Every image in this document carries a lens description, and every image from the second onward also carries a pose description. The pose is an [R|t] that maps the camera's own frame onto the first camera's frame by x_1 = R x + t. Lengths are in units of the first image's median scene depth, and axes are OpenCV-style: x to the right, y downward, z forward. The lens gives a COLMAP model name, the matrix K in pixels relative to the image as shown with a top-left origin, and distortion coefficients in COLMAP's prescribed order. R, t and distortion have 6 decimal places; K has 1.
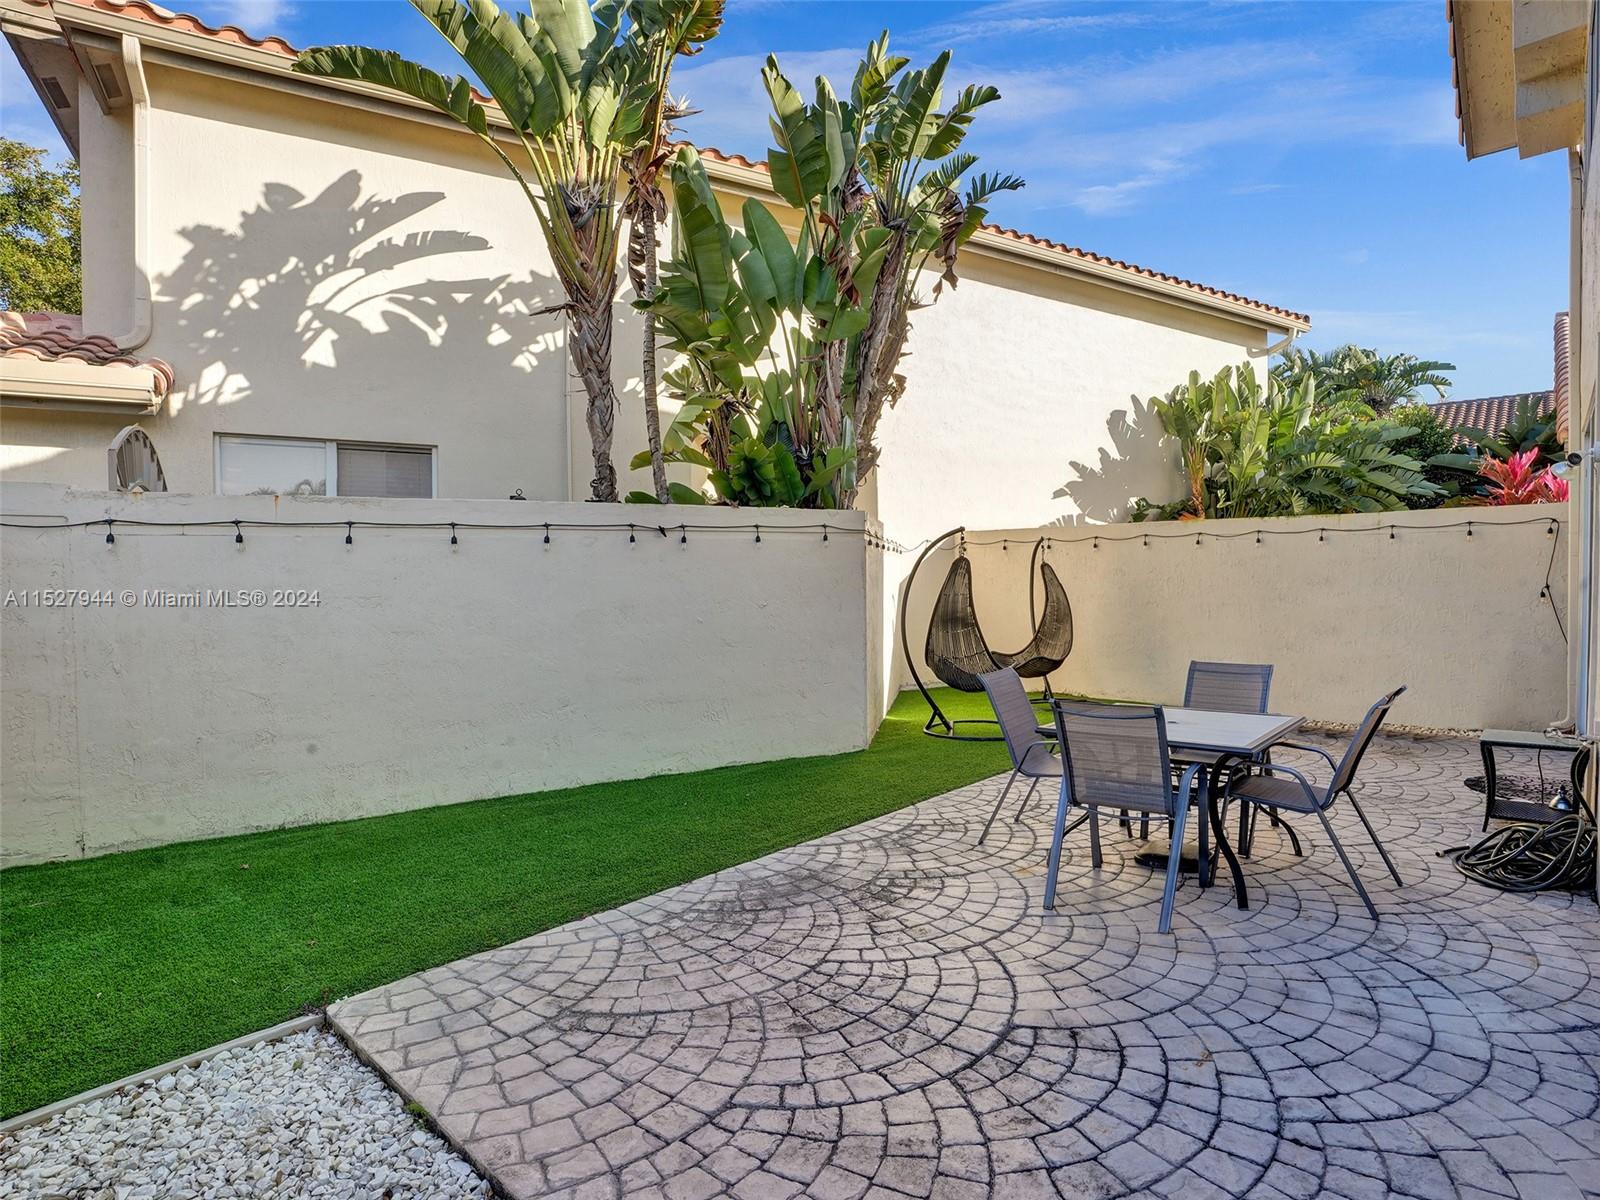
lens RADIAL K [[825.4, 0, 795.0], [0, 825.4, 603.3], [0, 0, 1]] dist [-0.044772, 0.025037]
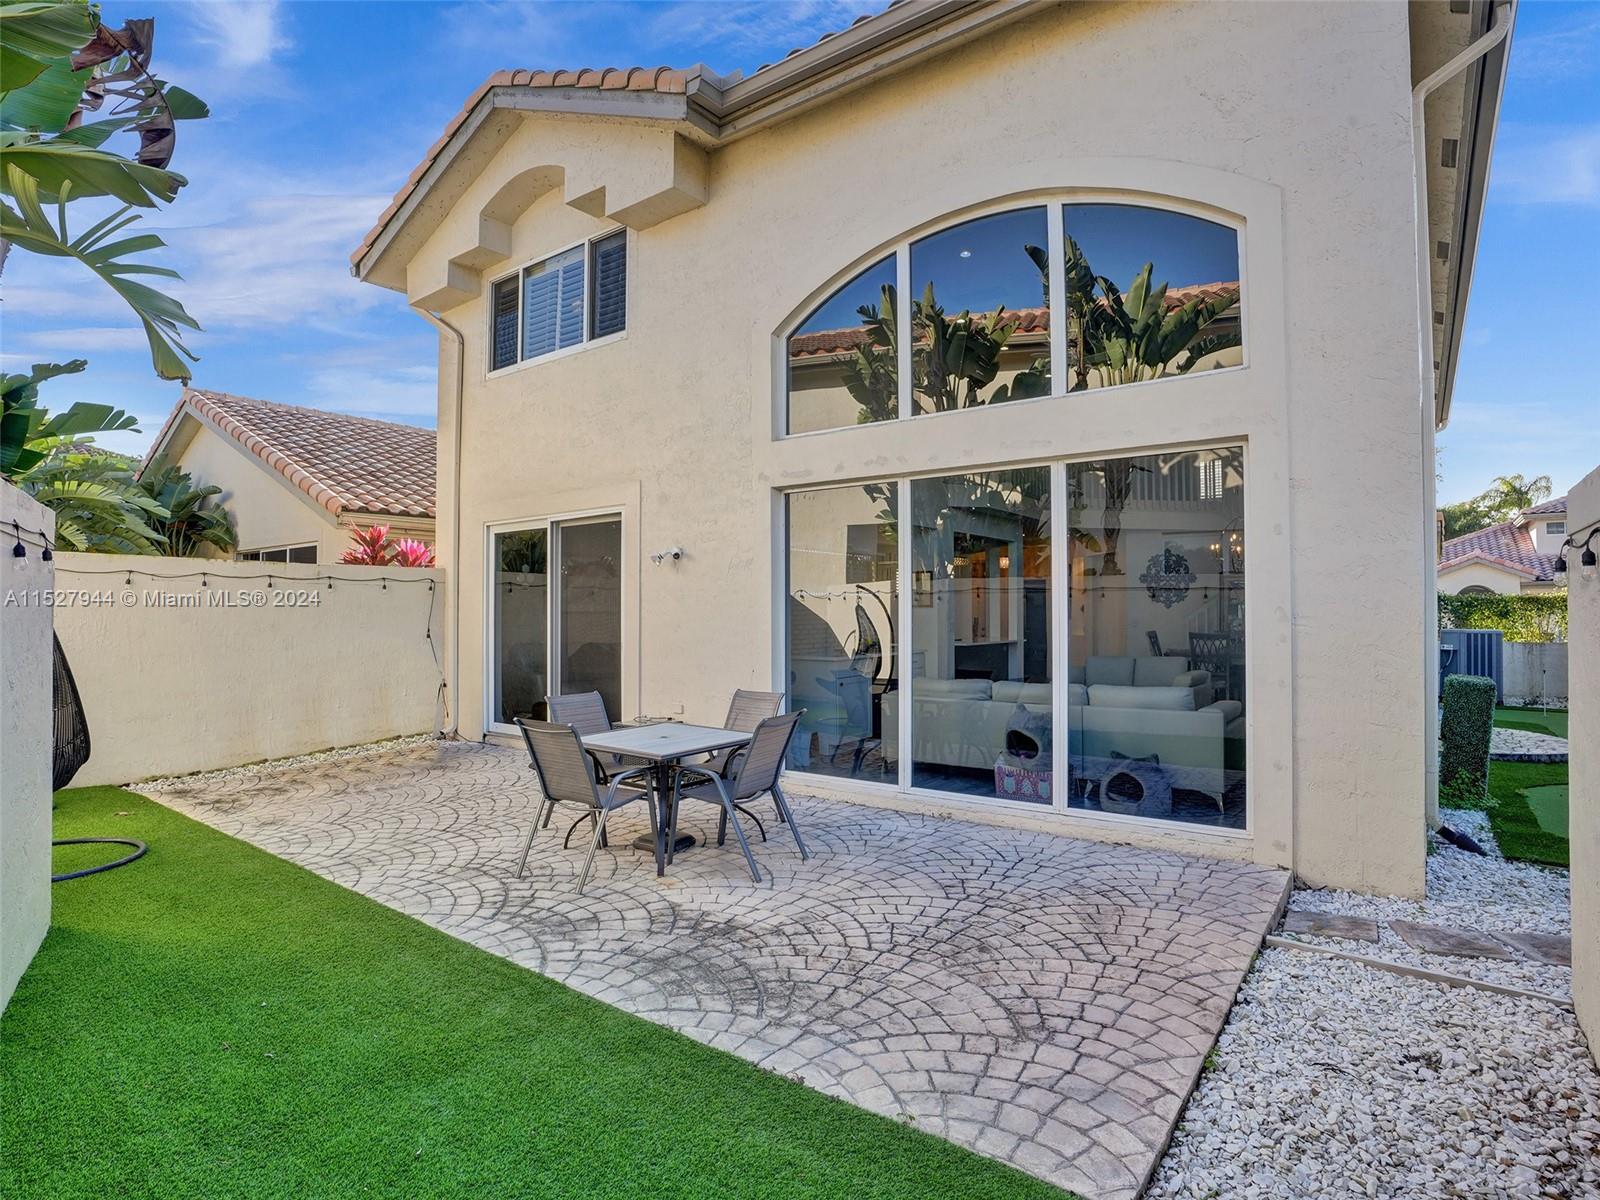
lens RADIAL K [[825.4, 0, 795.0], [0, 825.4, 603.3], [0, 0, 1]] dist [-0.044772, 0.025037]
pose [[-0.081179, 0.029707, 0.996257, -1.023300], [0.025926, 0.999280, -0.027685, -0.030920], [-0.996362, 0.023582, -0.081891, 1.055428]]
